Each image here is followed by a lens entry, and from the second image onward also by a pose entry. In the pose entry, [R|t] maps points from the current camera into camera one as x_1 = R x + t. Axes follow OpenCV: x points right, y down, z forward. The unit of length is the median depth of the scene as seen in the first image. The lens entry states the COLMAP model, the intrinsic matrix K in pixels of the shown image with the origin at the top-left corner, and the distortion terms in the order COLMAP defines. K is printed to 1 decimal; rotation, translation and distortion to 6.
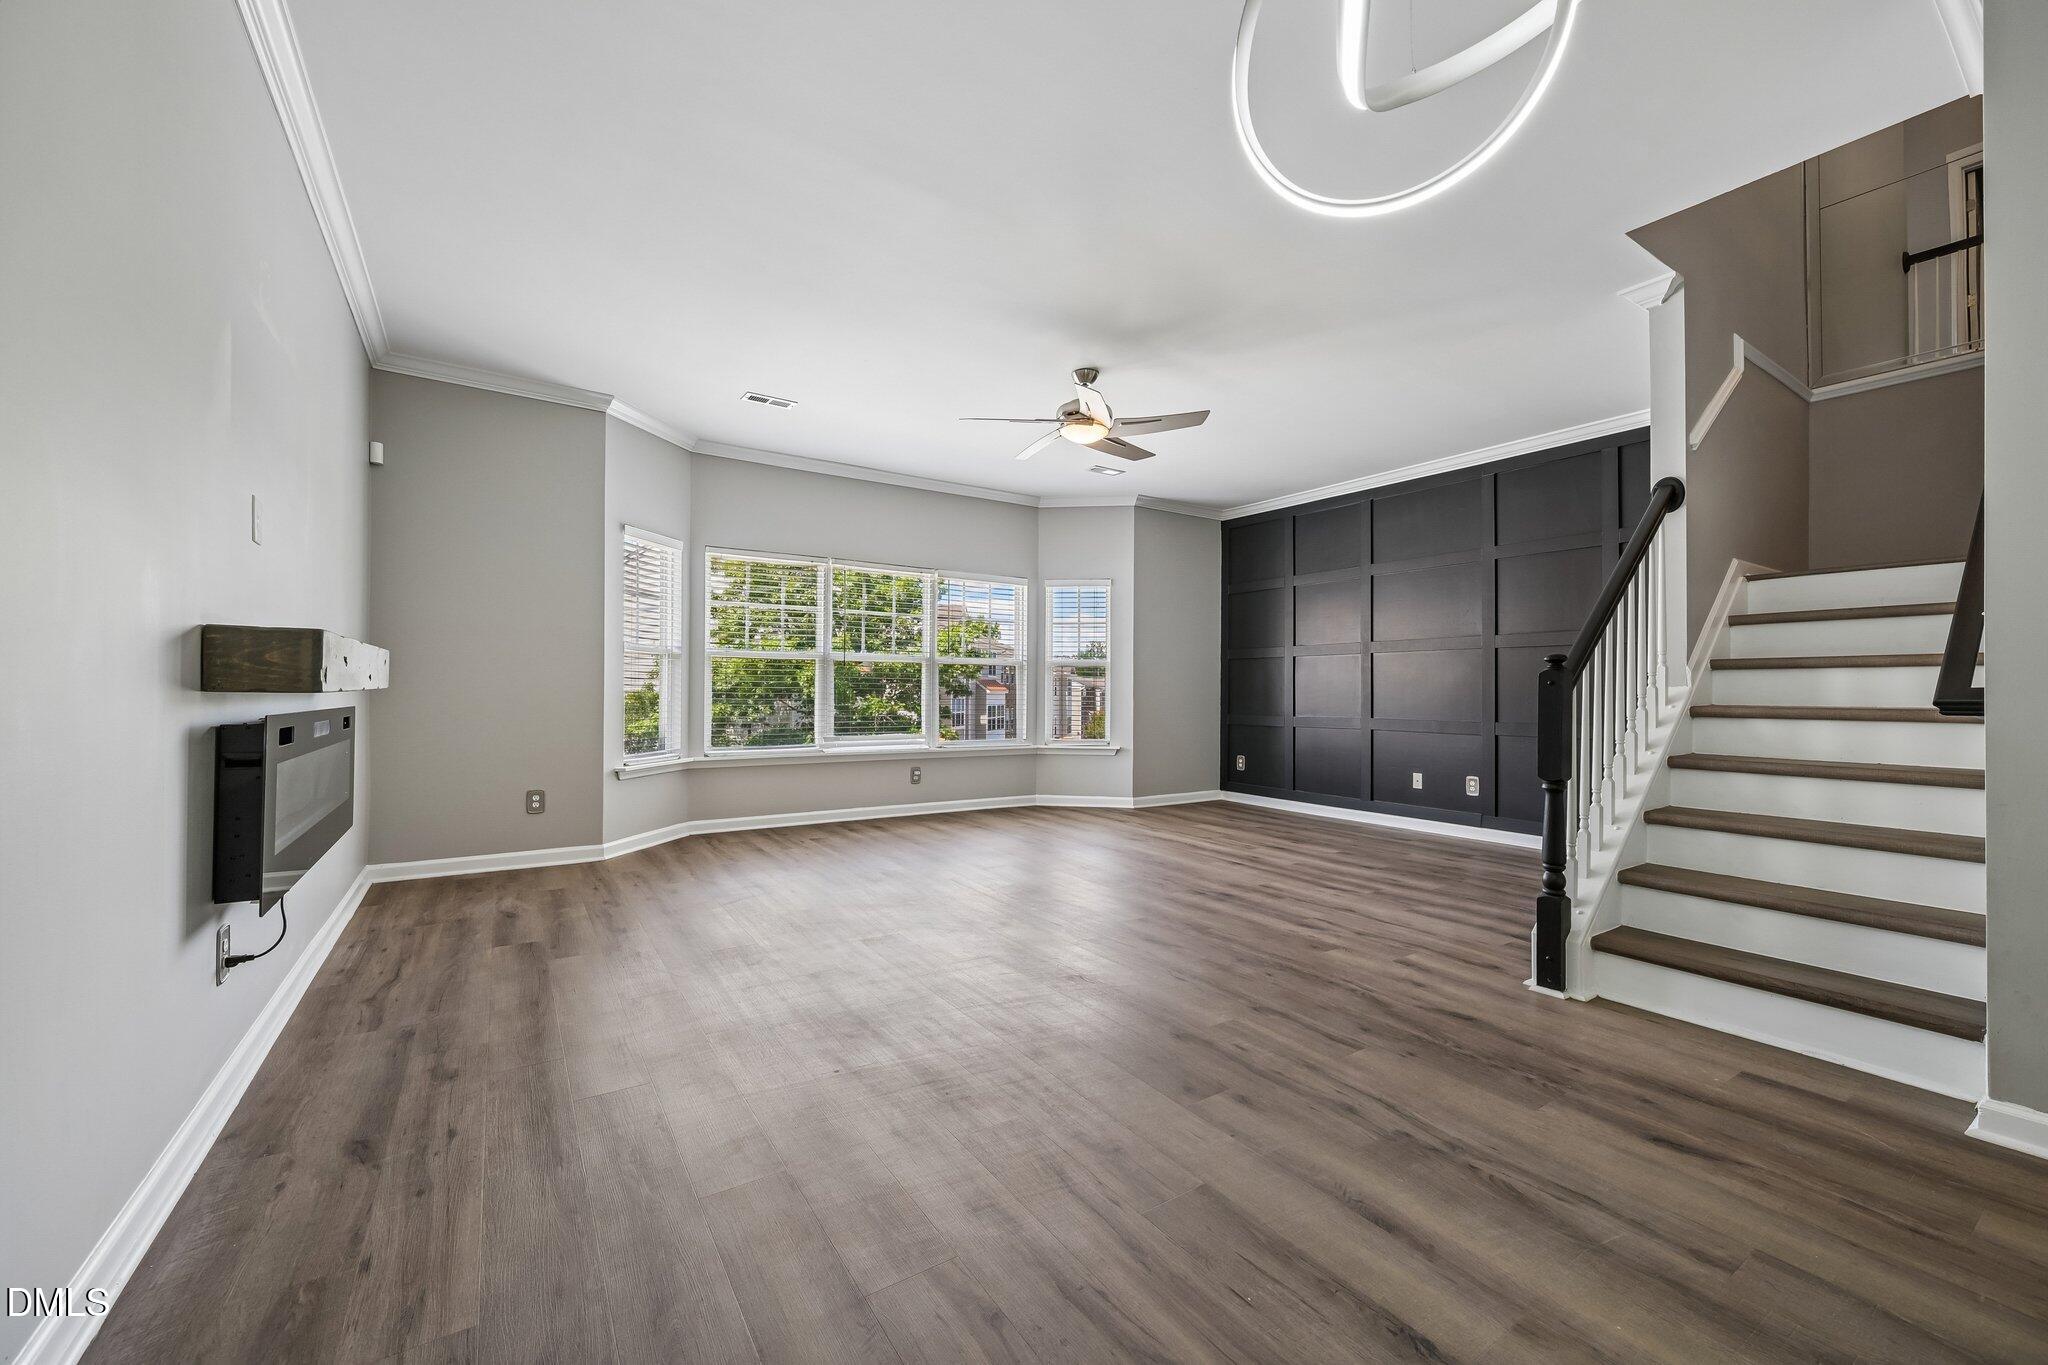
lens RADIAL K [[799.4, 0, 1022.0], [0, 799.4, 695.4], [0, 0, 1]] dist [-0.000426, -0.000138]
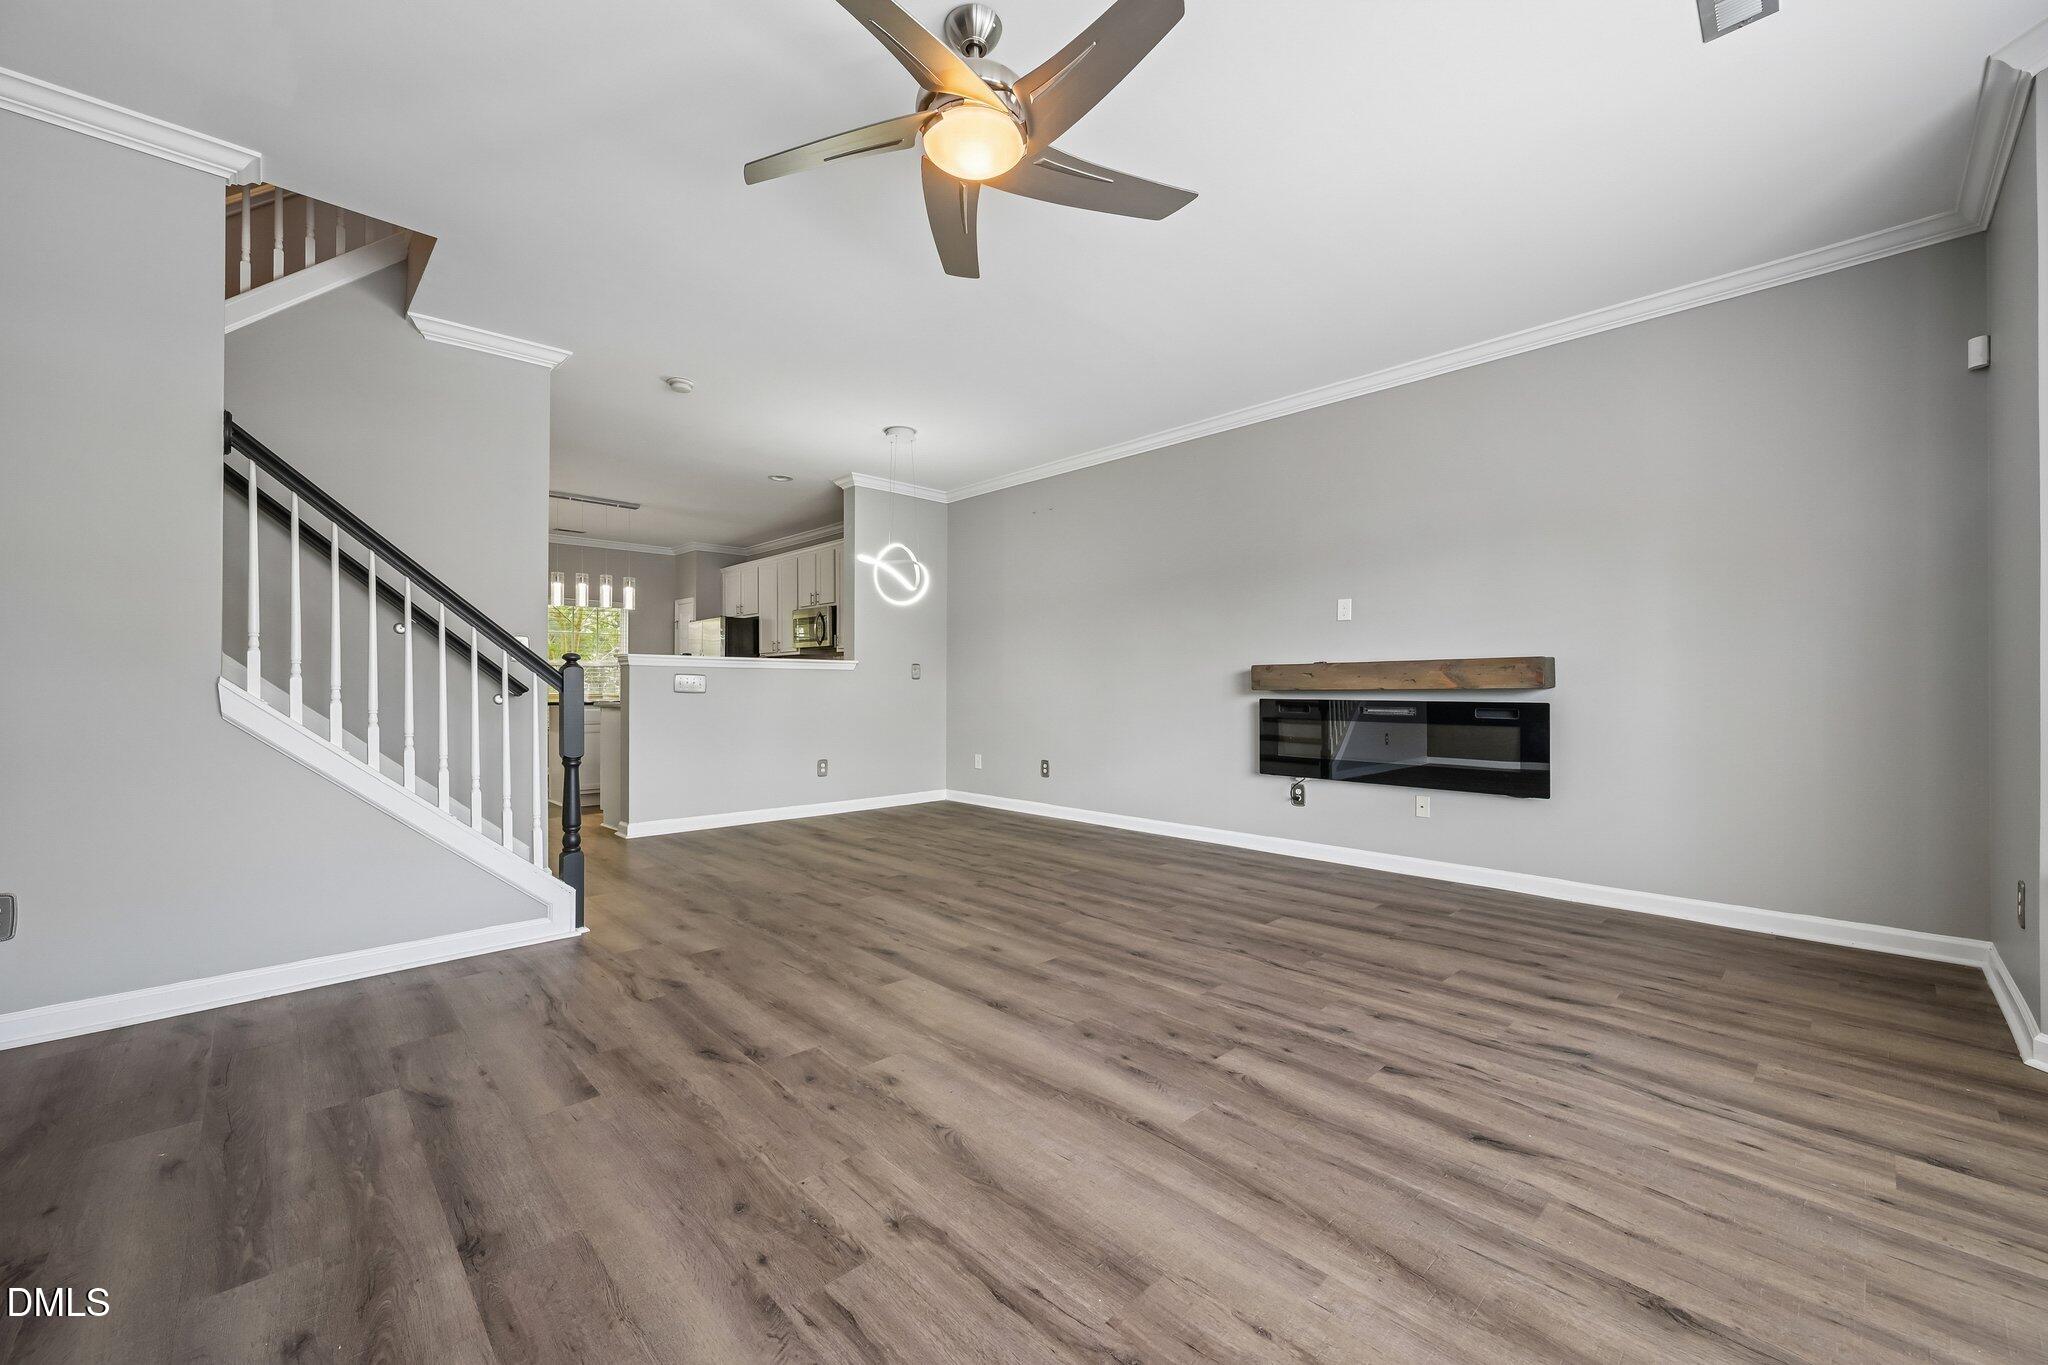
lens RADIAL K [[799.4, 0, 1021.0], [0, 799.4, 678.7], [0, 0, 1]] dist [-0.000426, -0.000138]
pose [[-0.984220, -0.008389, -0.176750, 0.159008], [-0.006725, 0.999927, -0.010013, -0.005008], [0.176821, -0.008666, -0.984205, 1.759231]]
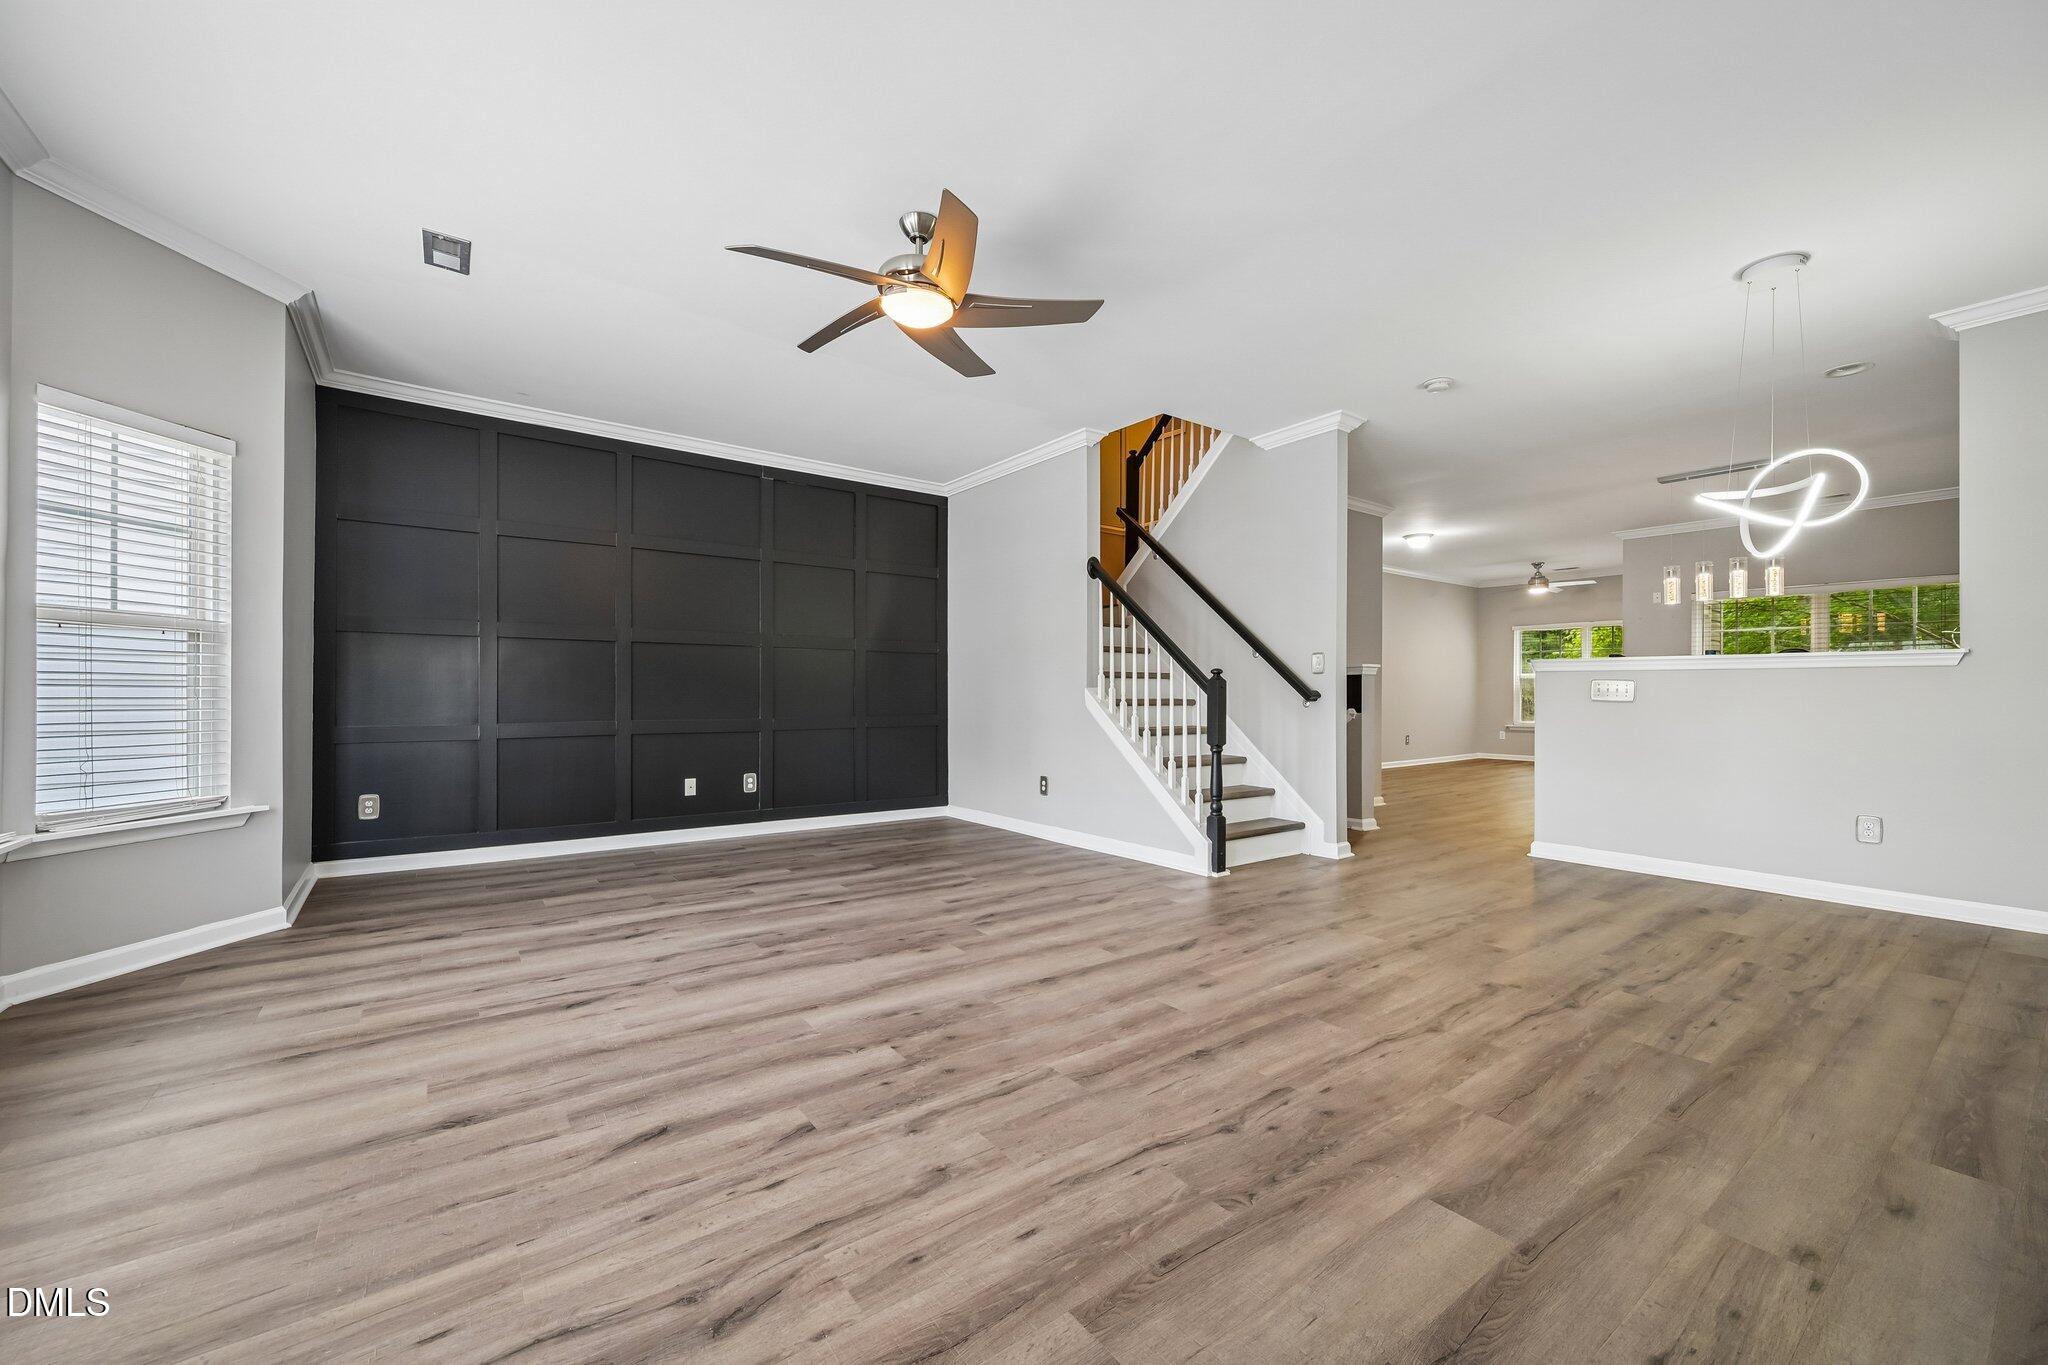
lens RADIAL K [[799.4, 0, 1028.9], [0, 799.4, 687.1], [0, 0, 1]] dist [-0.000426, -0.000138]
pose [[-0.061746, 0.002735, 0.998088, -0.721791], [-0.001580, 0.999995, -0.002838, -0.007513], [-0.998091, -0.001752, -0.061741, 1.126260]]
